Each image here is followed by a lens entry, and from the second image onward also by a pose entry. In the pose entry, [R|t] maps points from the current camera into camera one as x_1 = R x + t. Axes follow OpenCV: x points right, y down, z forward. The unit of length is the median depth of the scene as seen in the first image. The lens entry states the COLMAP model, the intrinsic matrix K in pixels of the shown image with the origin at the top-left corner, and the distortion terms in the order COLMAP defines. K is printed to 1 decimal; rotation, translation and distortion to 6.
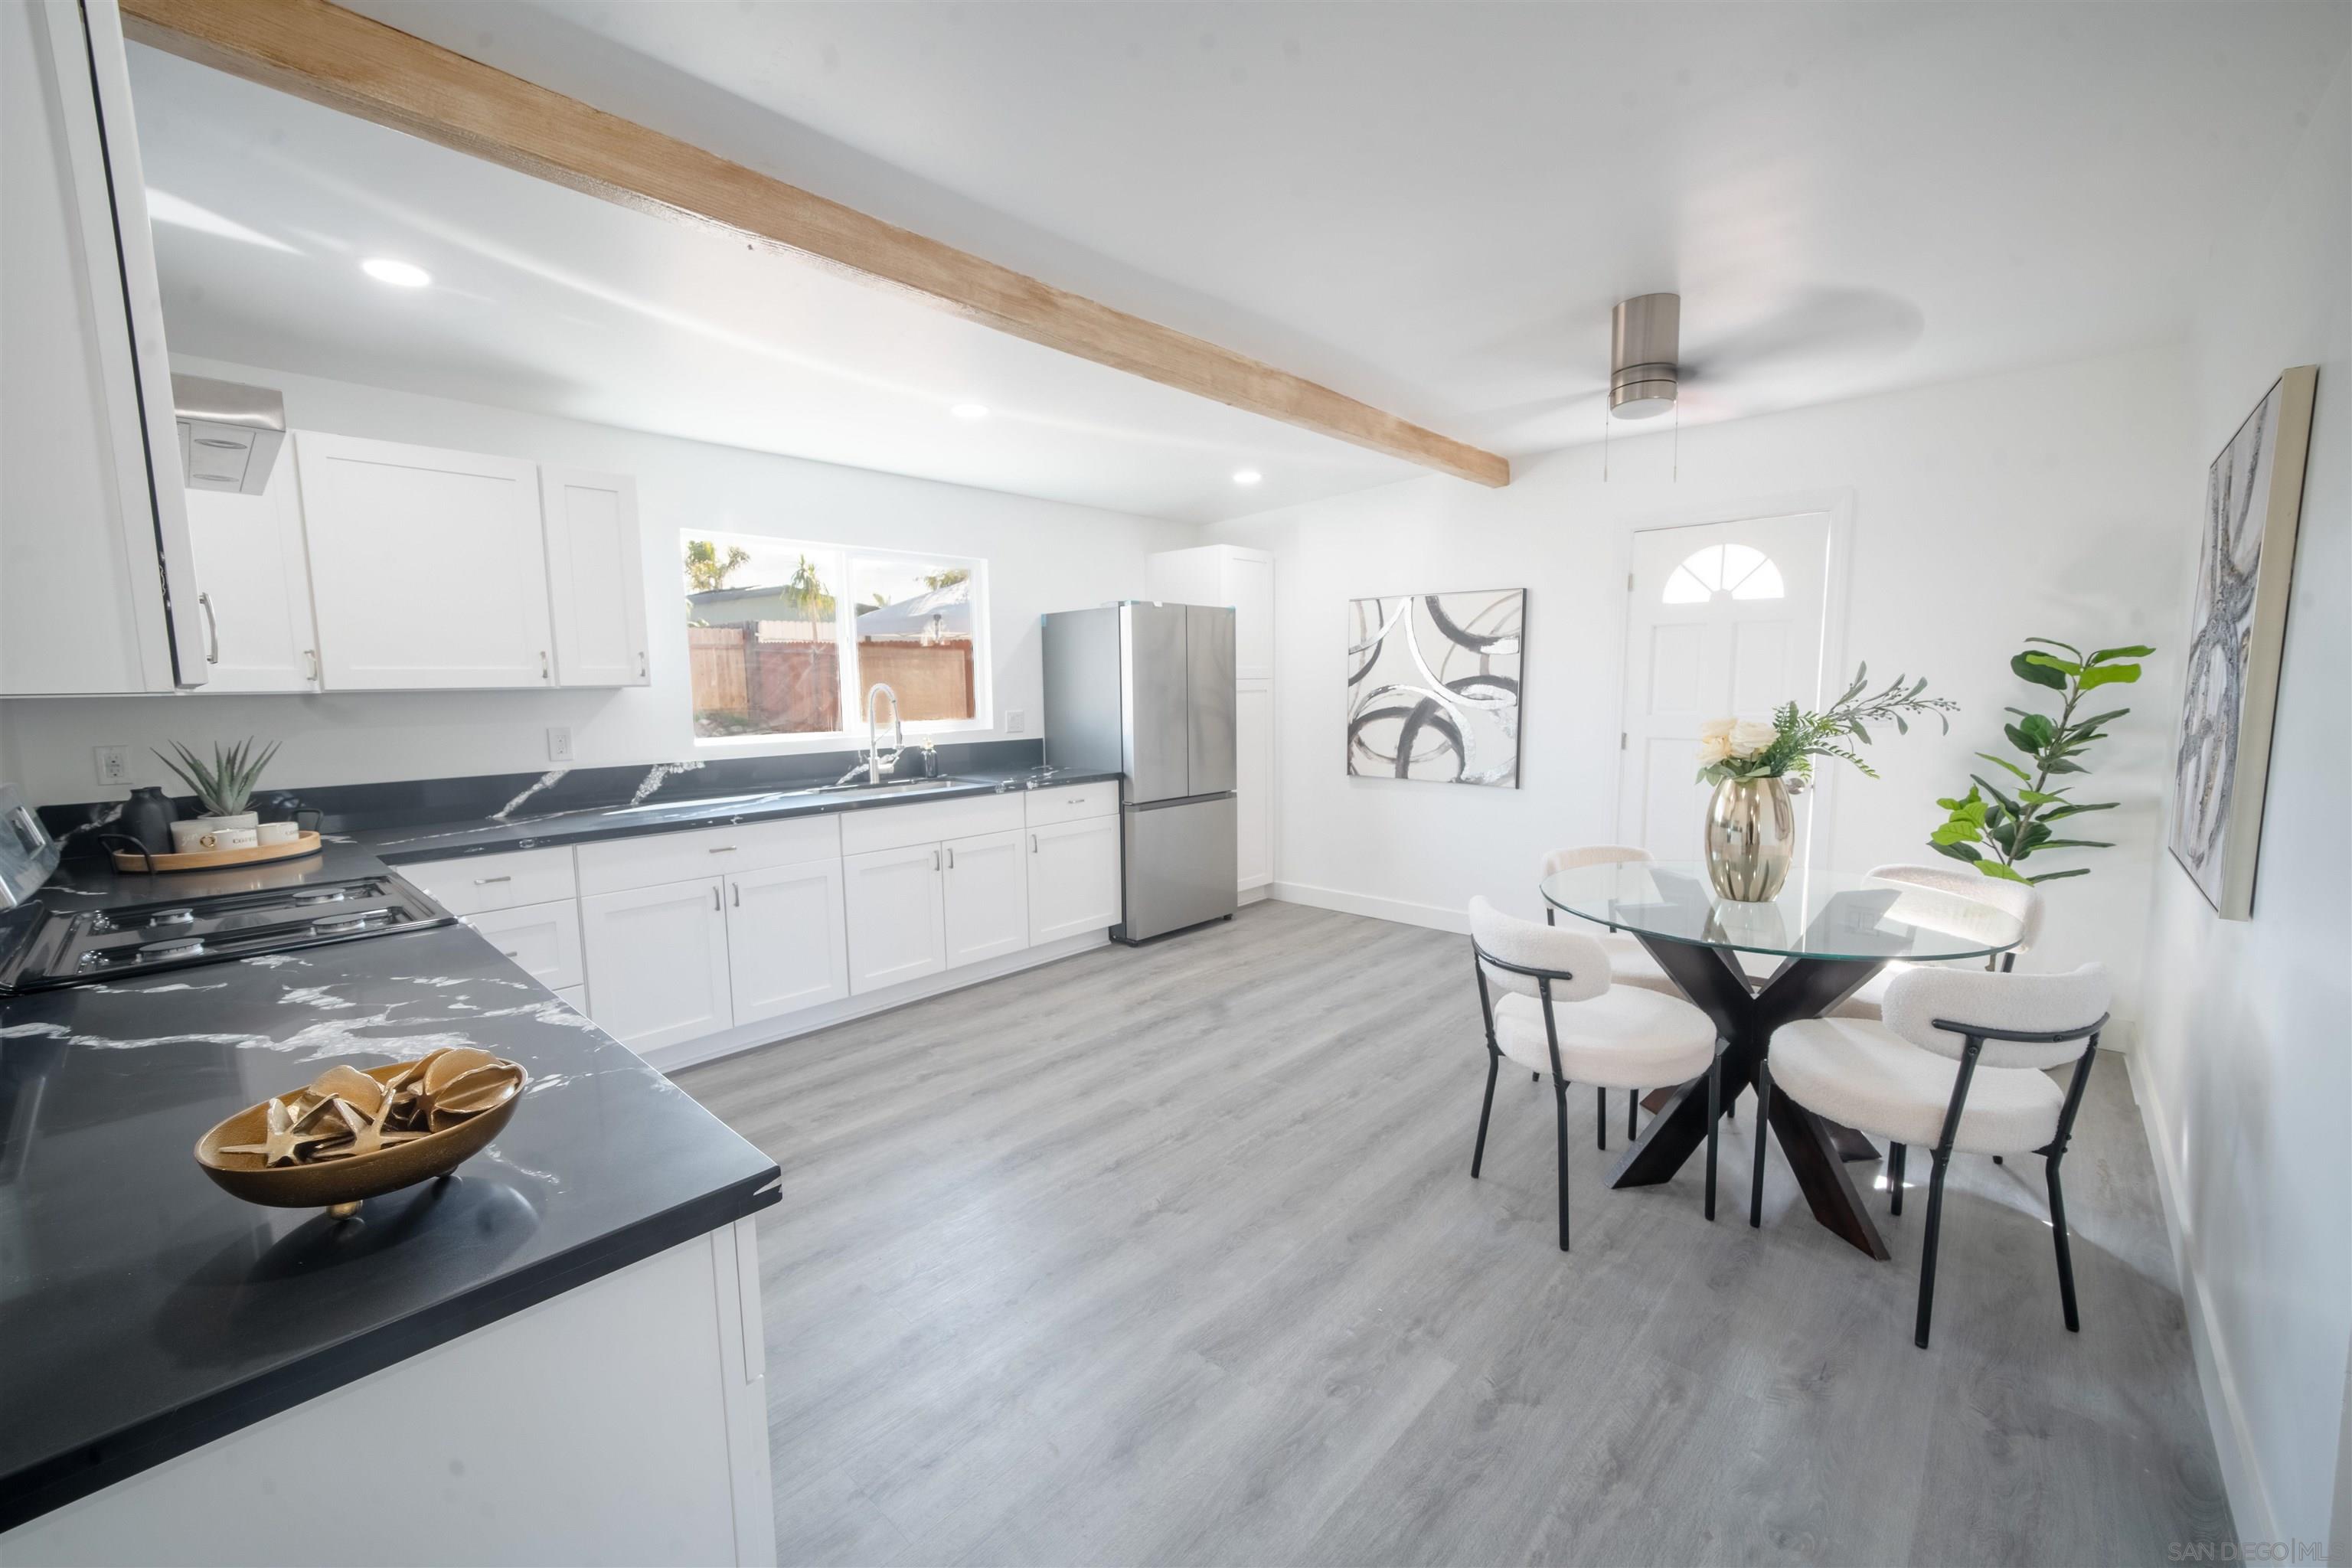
lens RADIAL K [[937.0, 0, 1170.1], [0, 937.0, 787.2], [0, 0, 1]] dist [-0.004849, 0.000644]
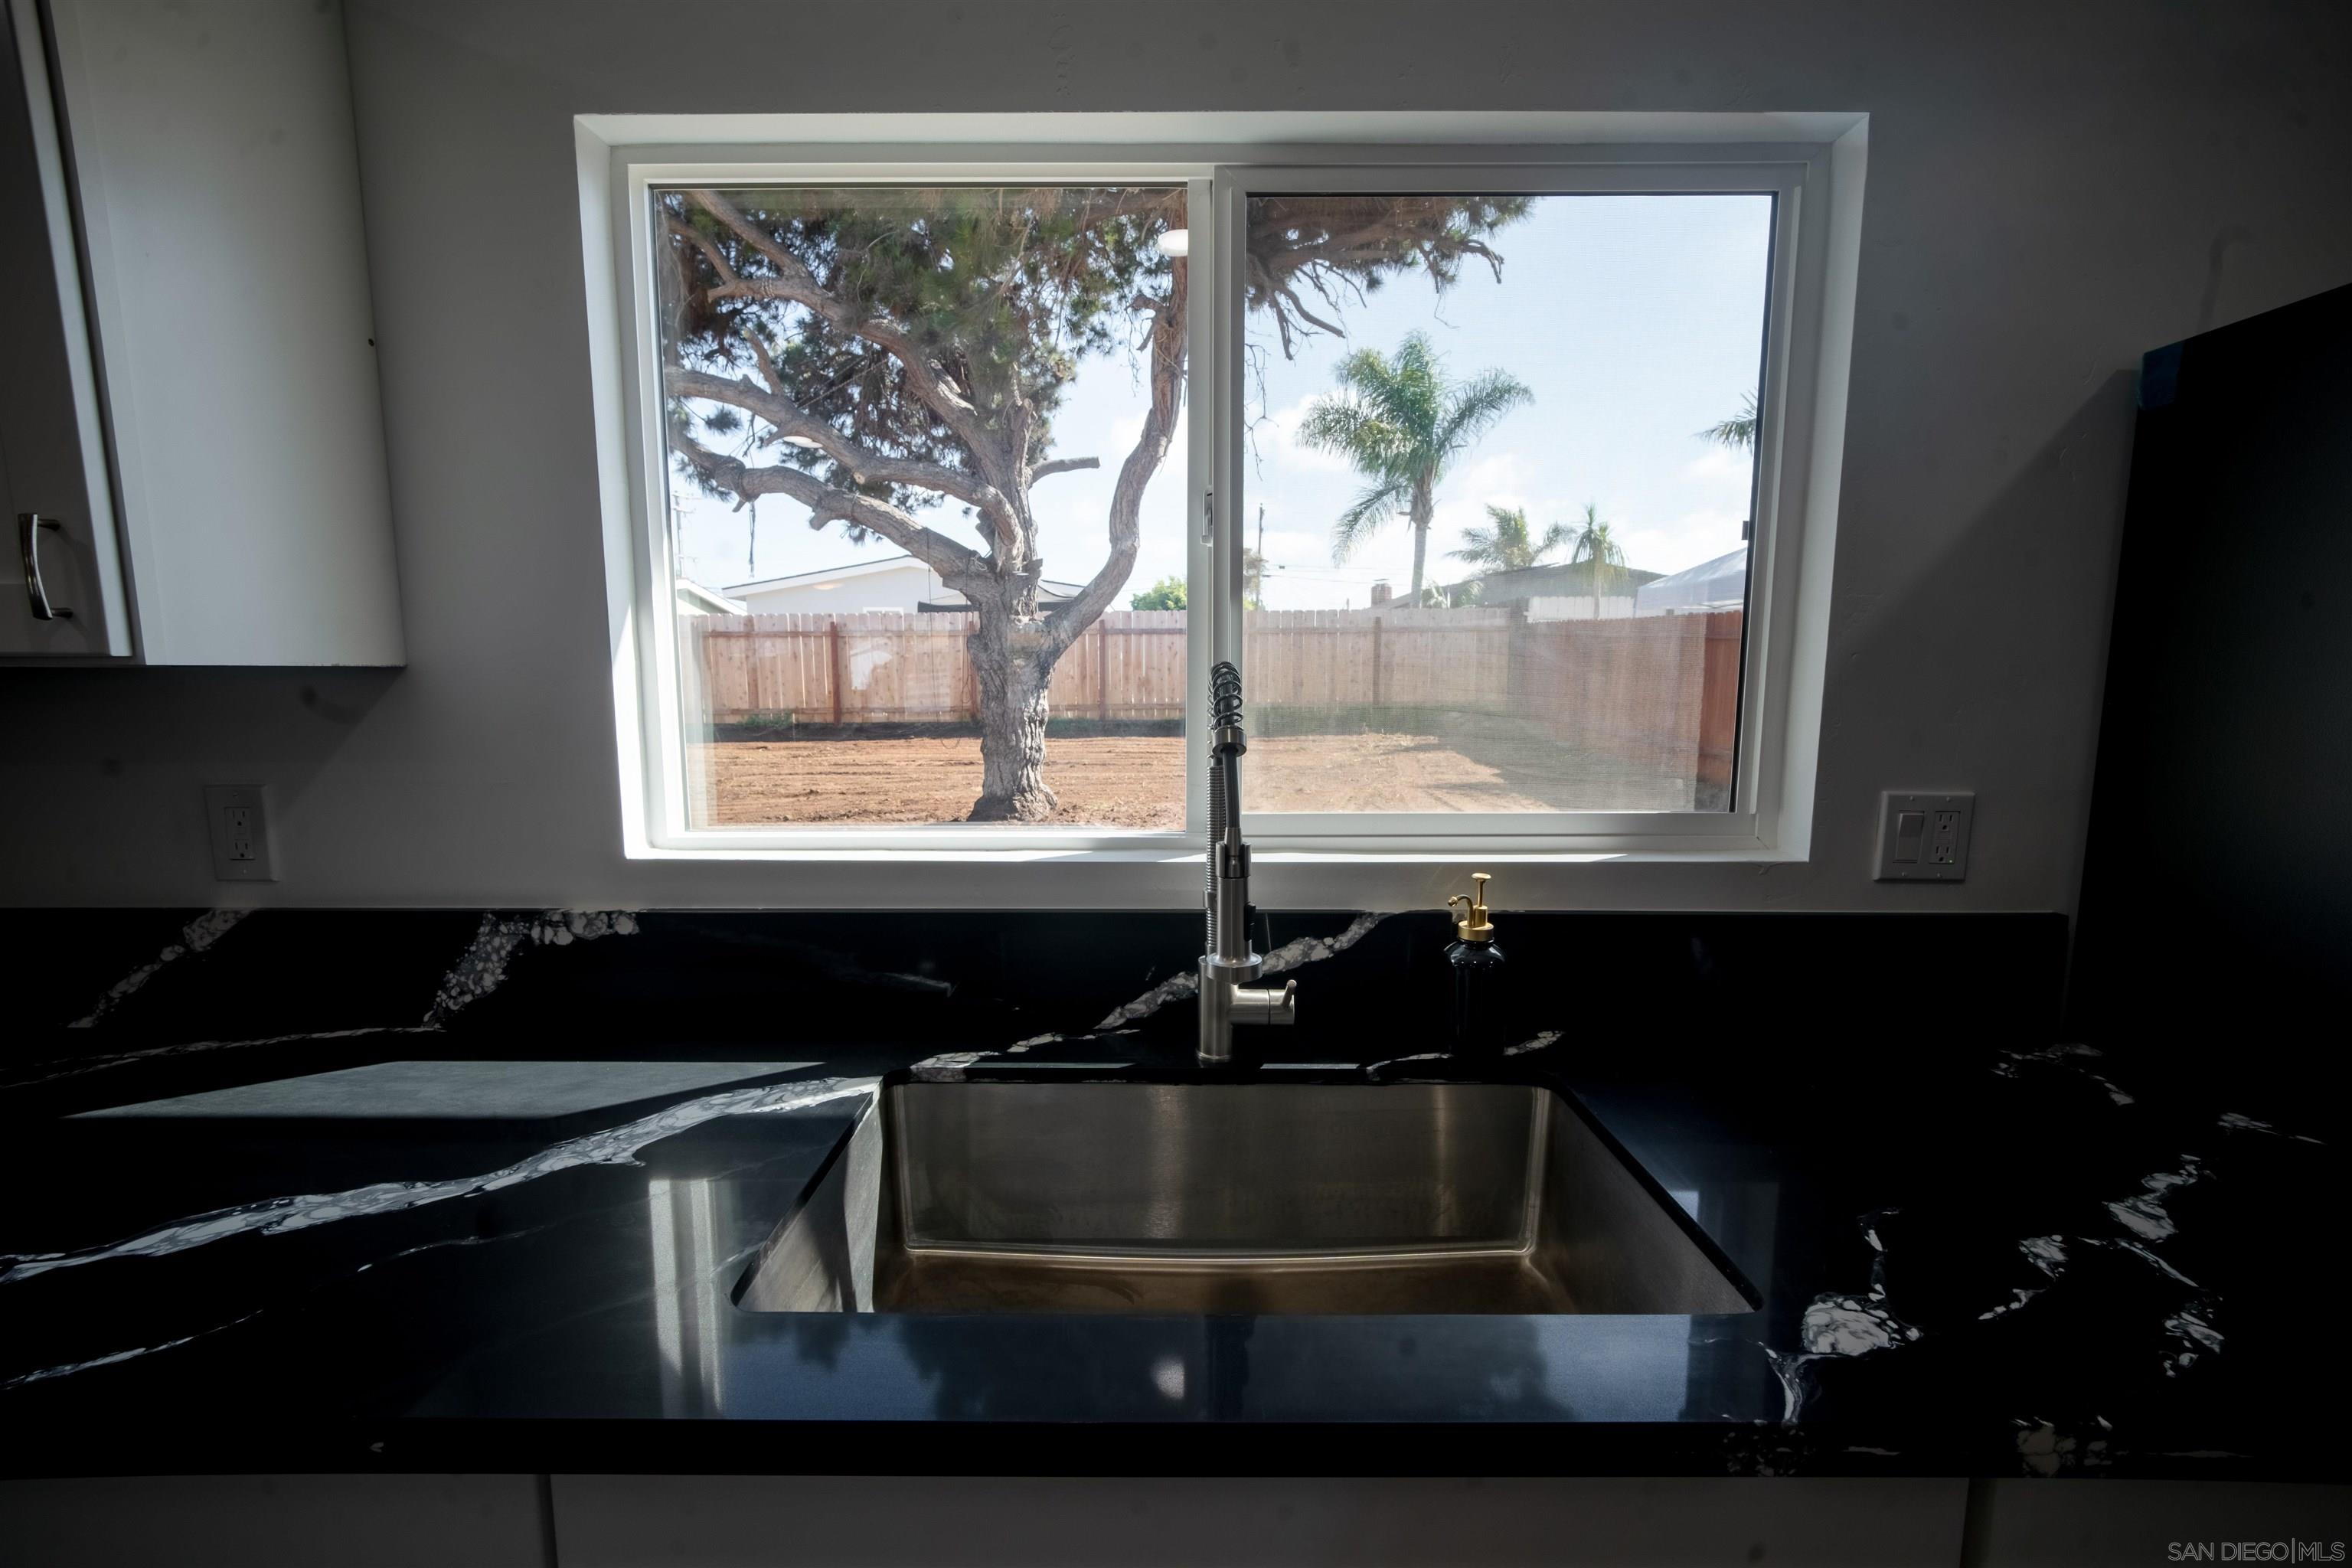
lens RADIAL K [[937.0, 0, 1170.1], [0, 937.0, 787.2], [0, 0, 1]] dist [-0.004849, 0.000644]
pose [[0.678598, 0.099682, -0.727714, -0.155089], [-0.092159, 0.994474, 0.050284, -0.093726], [0.728705, 0.032942, 0.684035, 0.864986]]
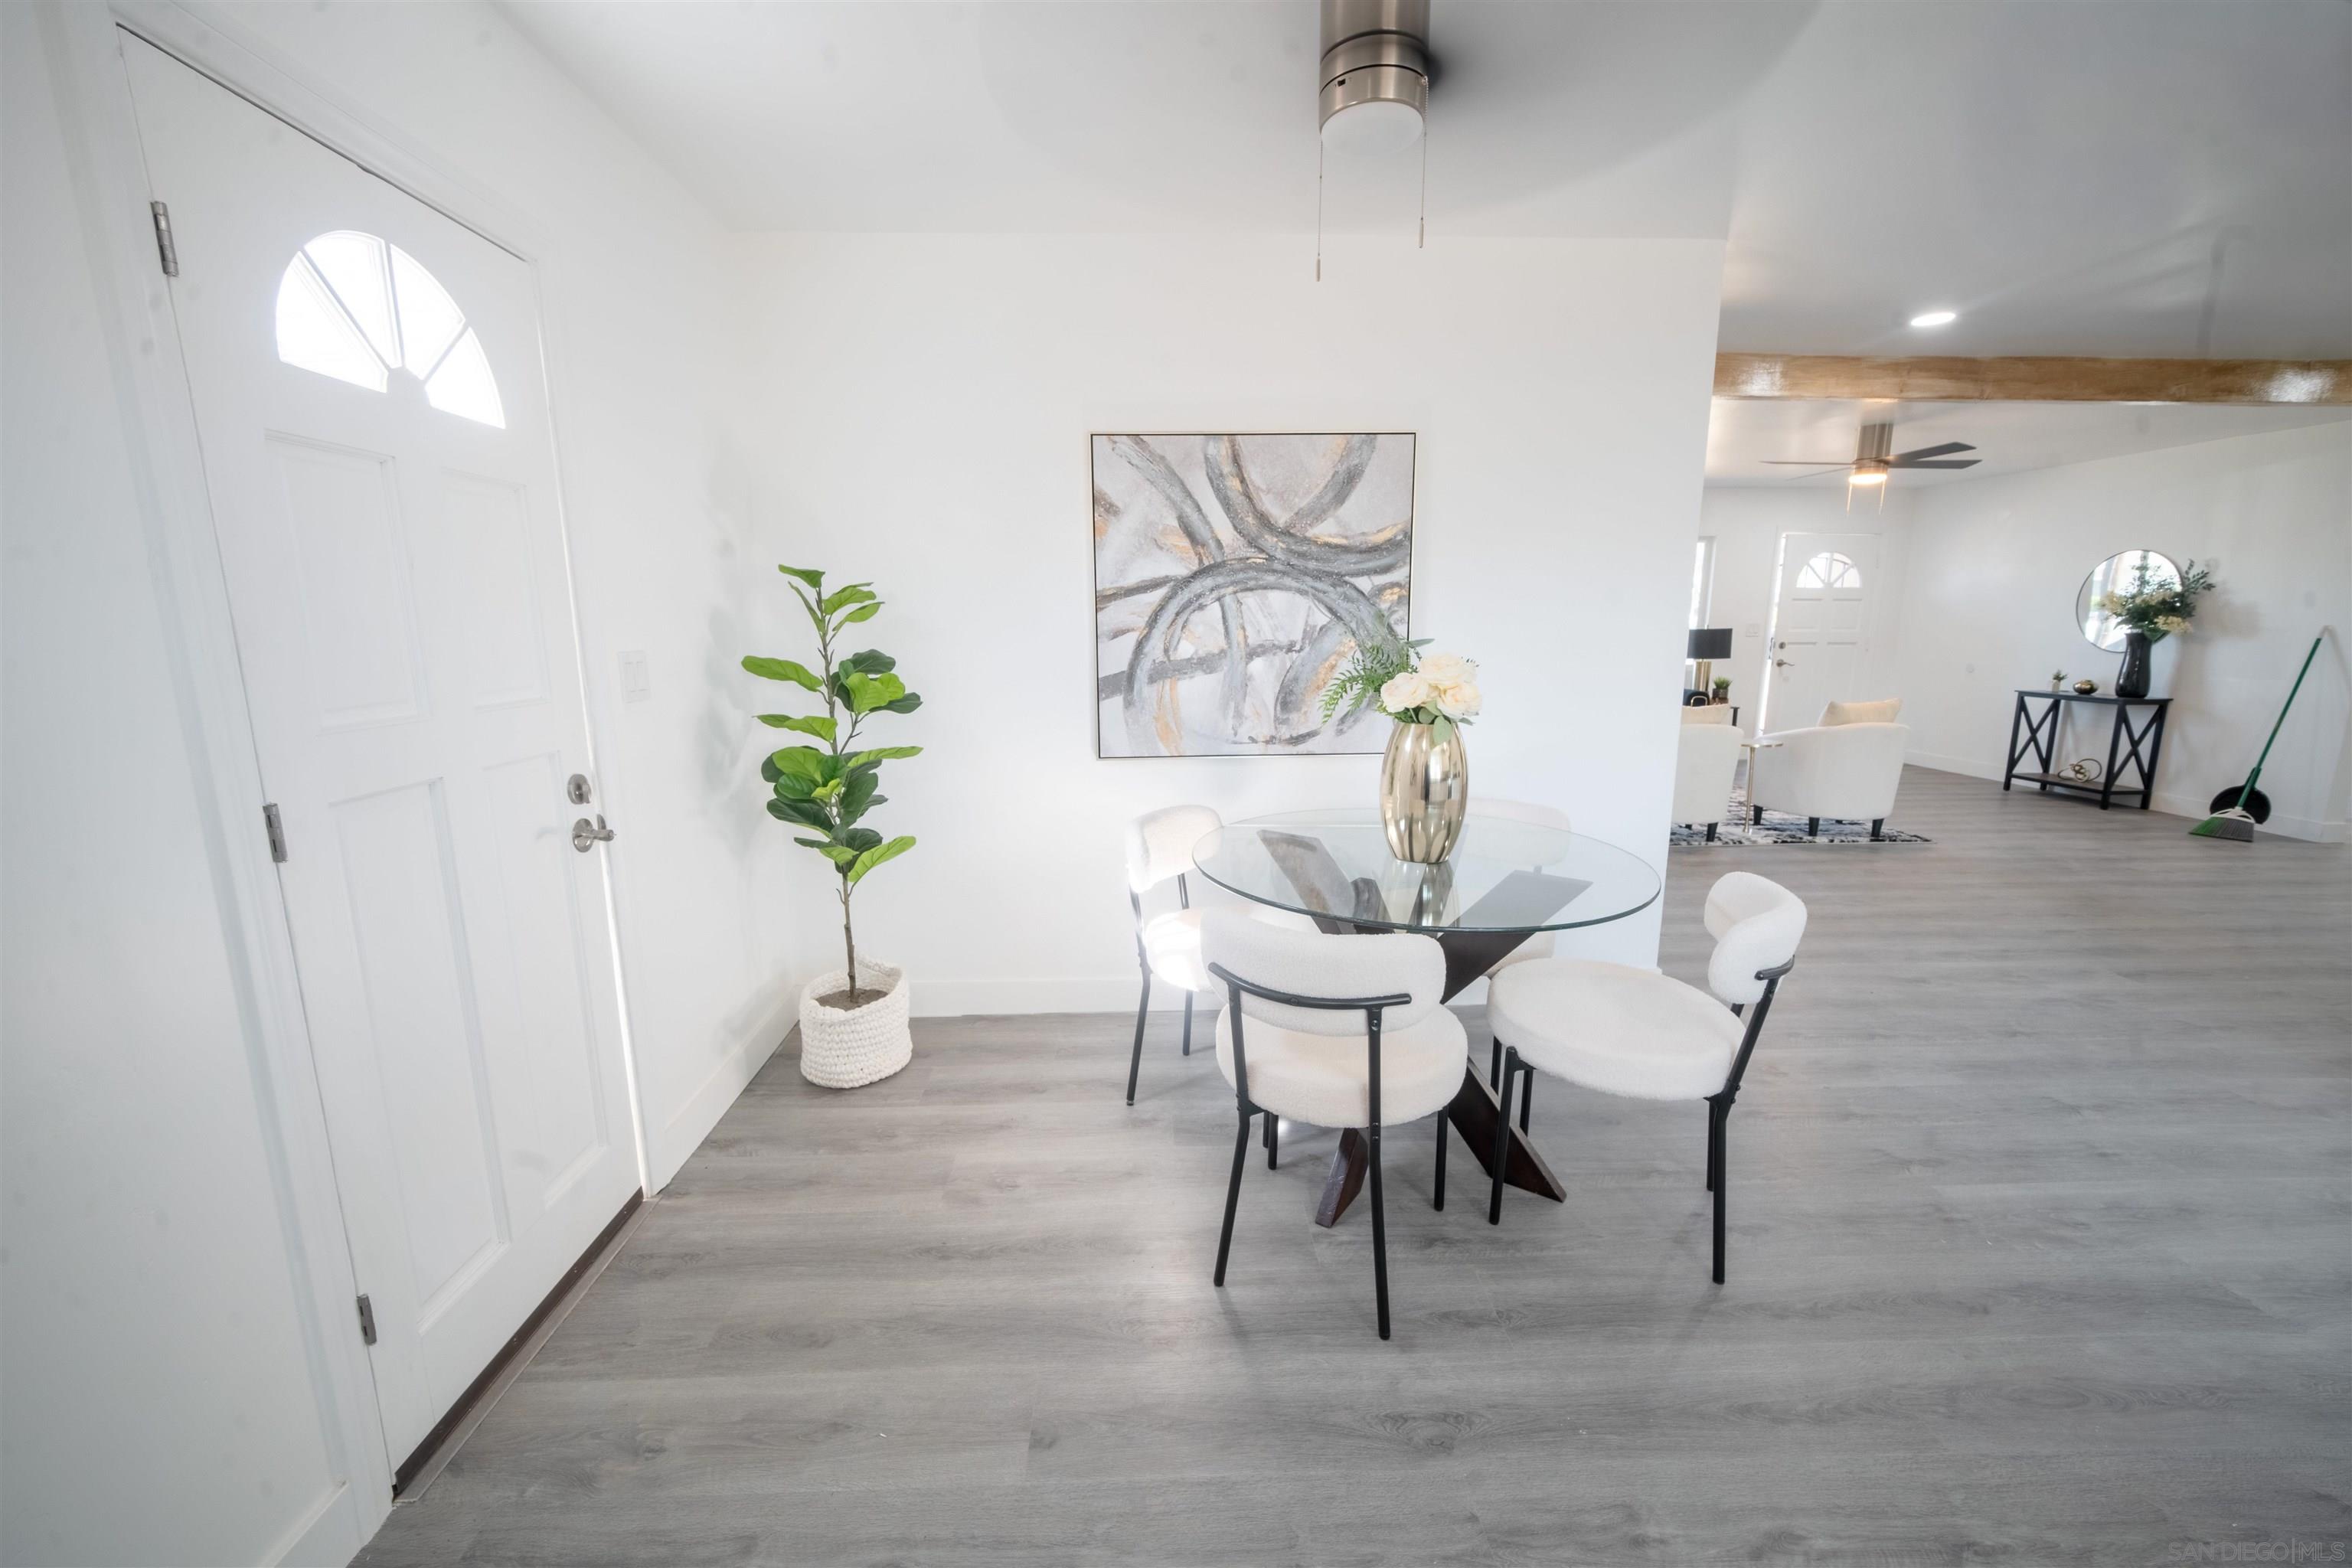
lens RADIAL K [[937.0, 0, 1170.1], [0, 937.0, 787.2], [0, 0, 1]] dist [-0.004849, 0.000644]
pose [[-0.706031, -0.117178, 0.698419, 0.099592], [0.089118, 0.963675, 0.251771, -0.117278], [-0.702551, 0.240000, -0.669942, 1.063304]]
